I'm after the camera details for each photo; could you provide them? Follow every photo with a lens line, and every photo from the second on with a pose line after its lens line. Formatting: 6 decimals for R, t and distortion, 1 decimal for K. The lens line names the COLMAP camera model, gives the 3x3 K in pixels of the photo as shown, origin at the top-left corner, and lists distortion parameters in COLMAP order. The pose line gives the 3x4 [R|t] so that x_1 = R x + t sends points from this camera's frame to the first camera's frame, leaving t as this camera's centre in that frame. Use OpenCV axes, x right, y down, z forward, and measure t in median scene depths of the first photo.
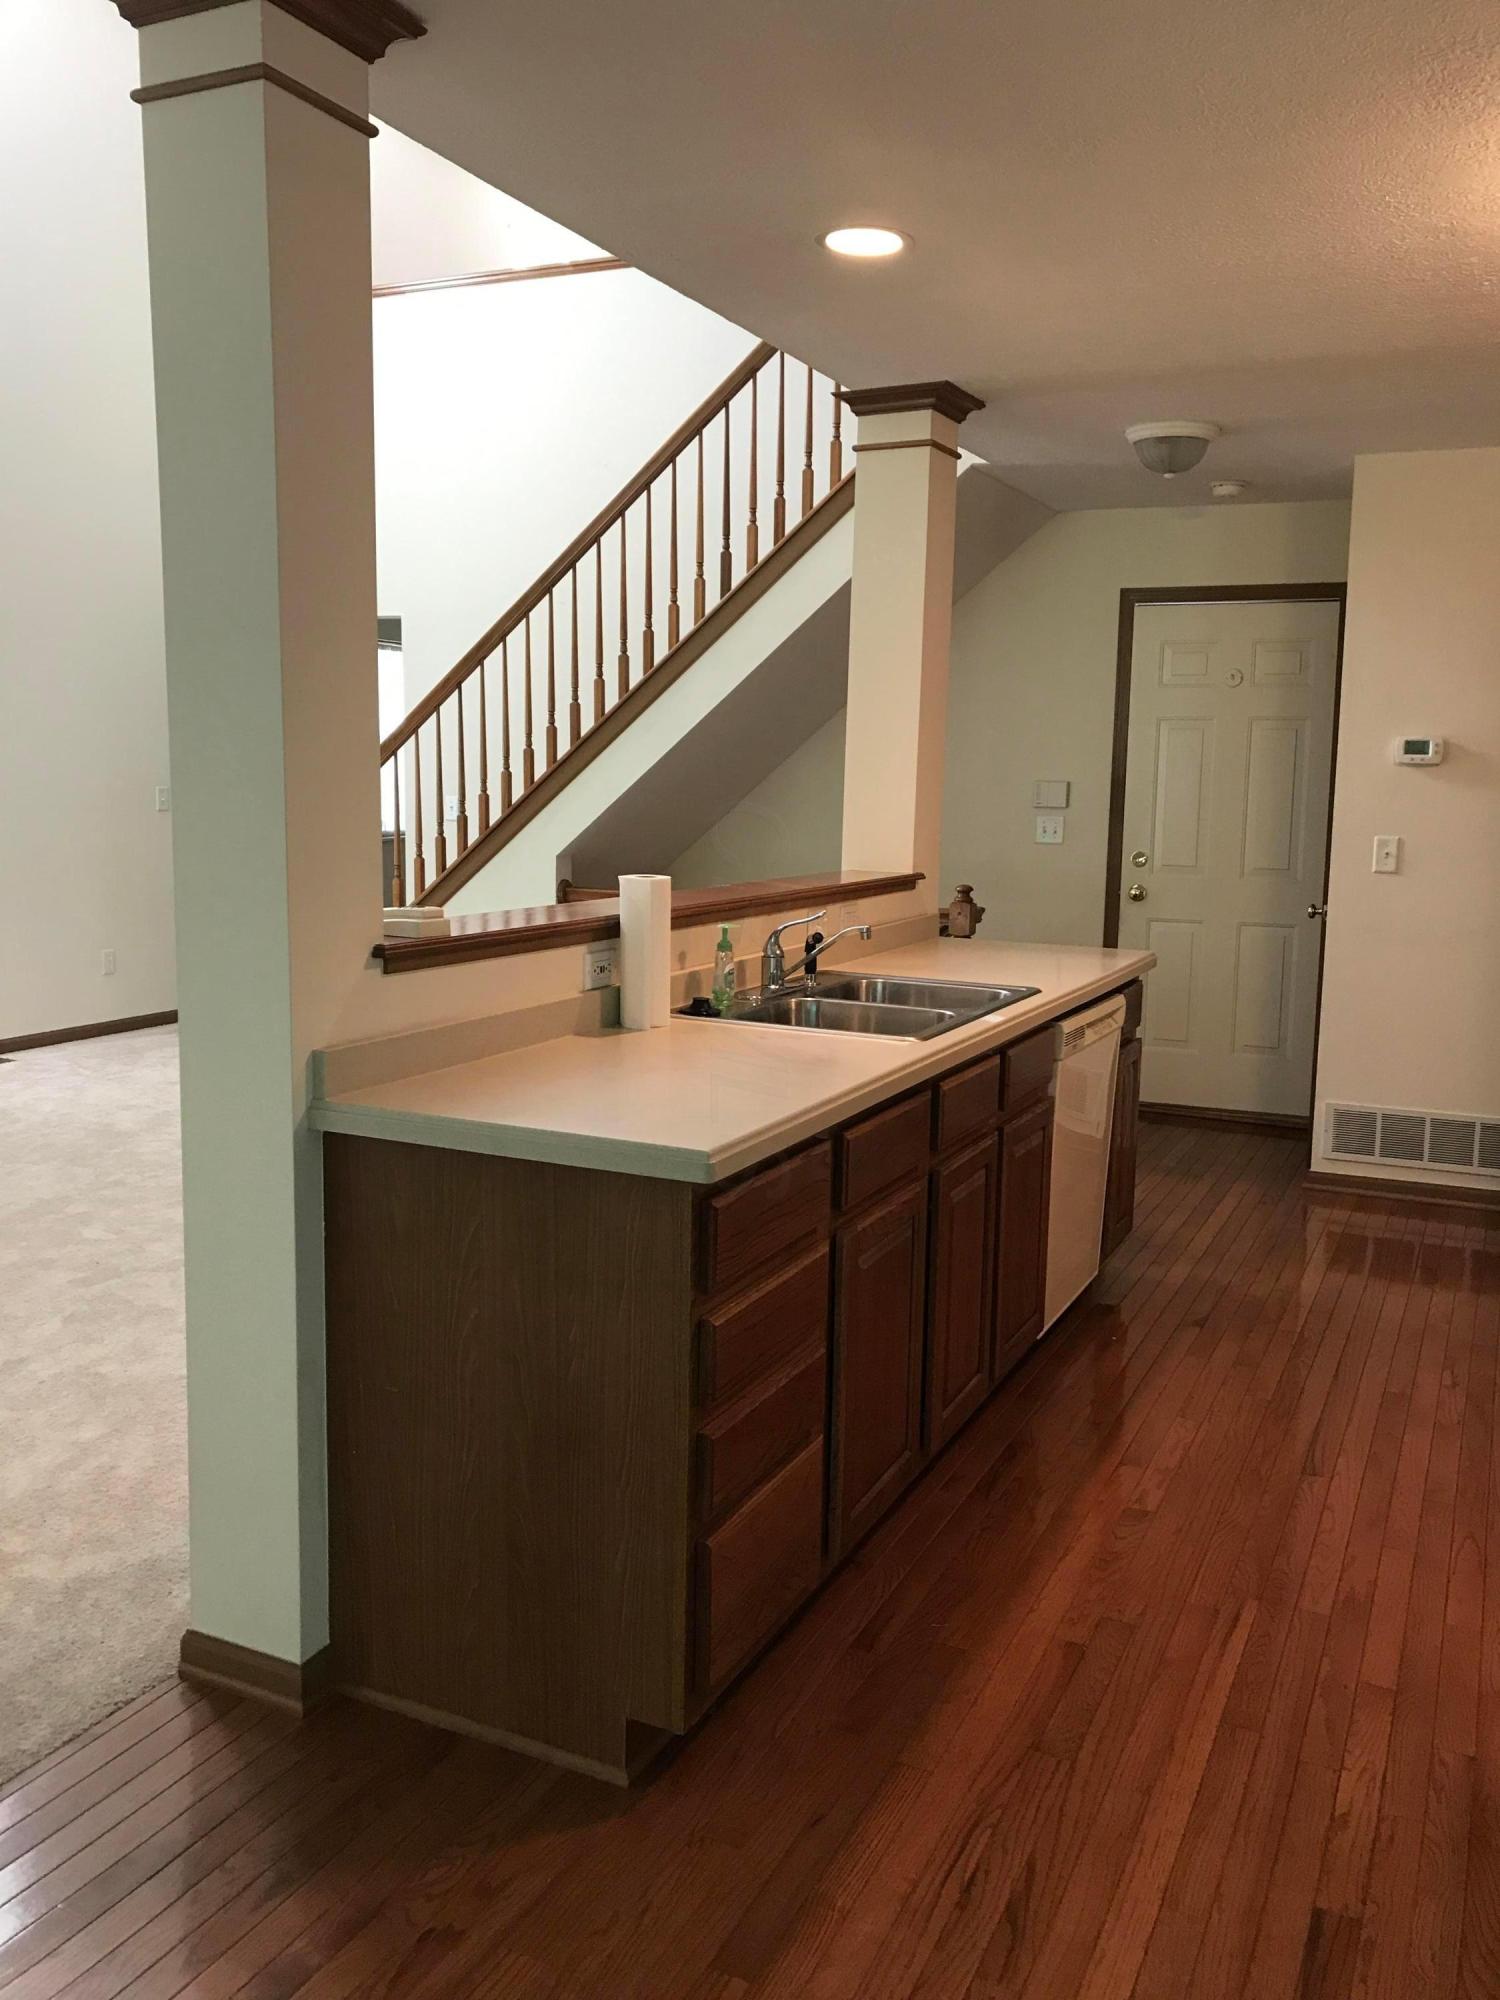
lens RADIAL K [[1631.2, 0, 763.0], [0, 1631.2, 997.4], [0, 0, 1]] dist [0.004099, -0.000578]
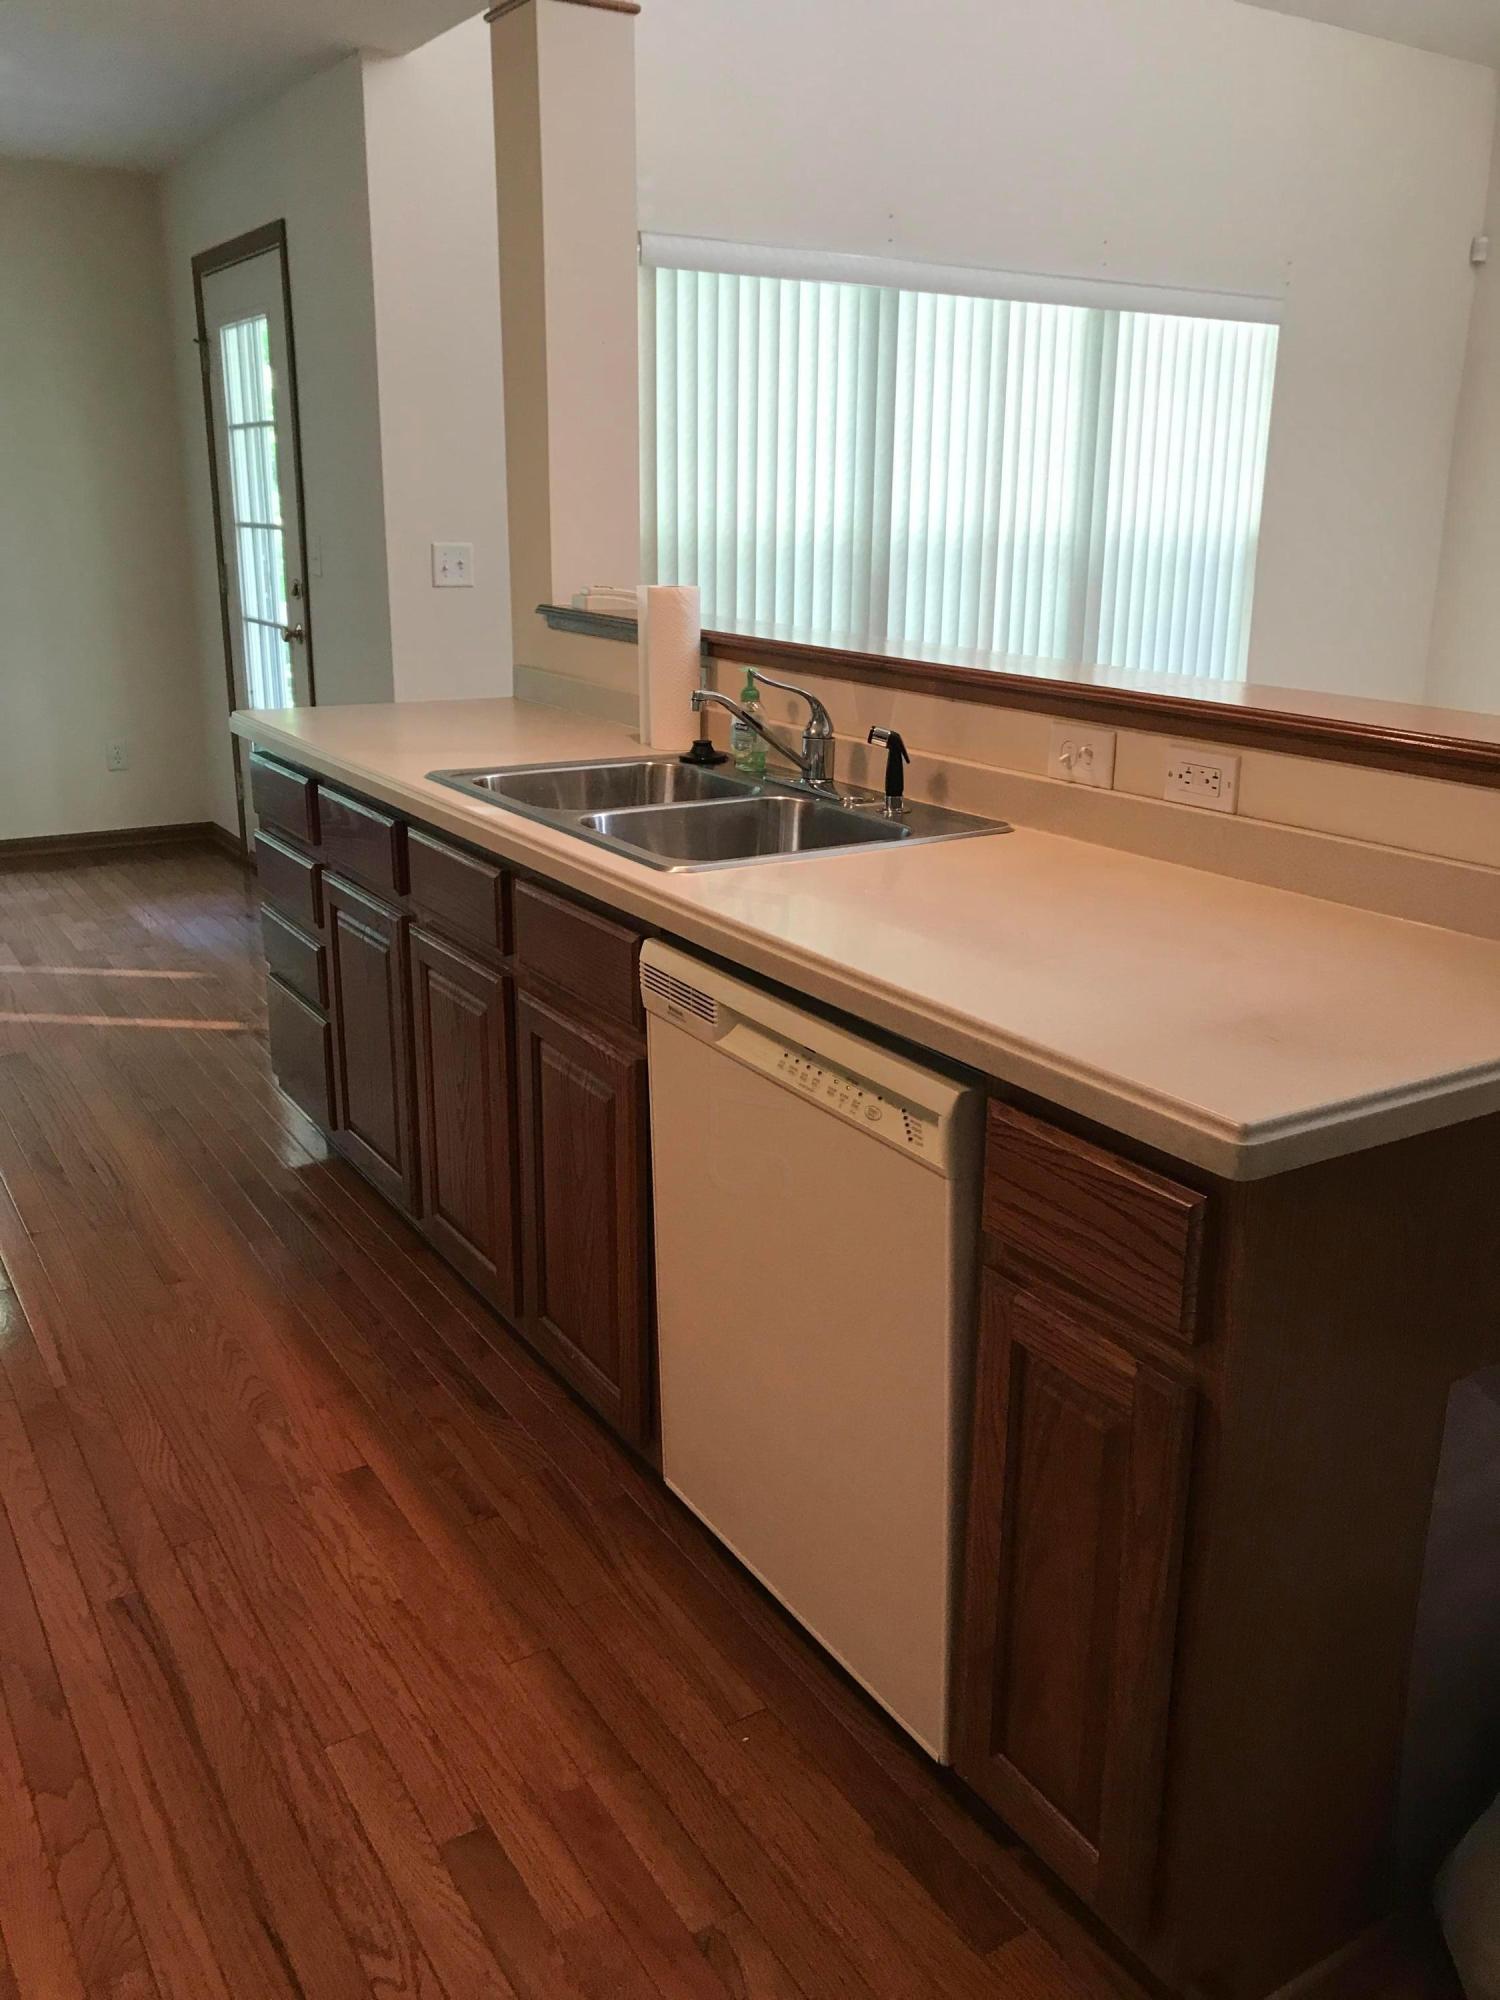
lens RADIAL K [[1631.2, 0, 763.0], [0, 1631.2, 997.4], [0, 0, 1]] dist [0.004099, -0.000578]
pose [[-0.542005, 0.217417, -0.811764, 0.665690], [-0.138579, 0.929607, 0.341506, -0.170123], [0.828871, 0.297591, -0.473722, 1.441207]]
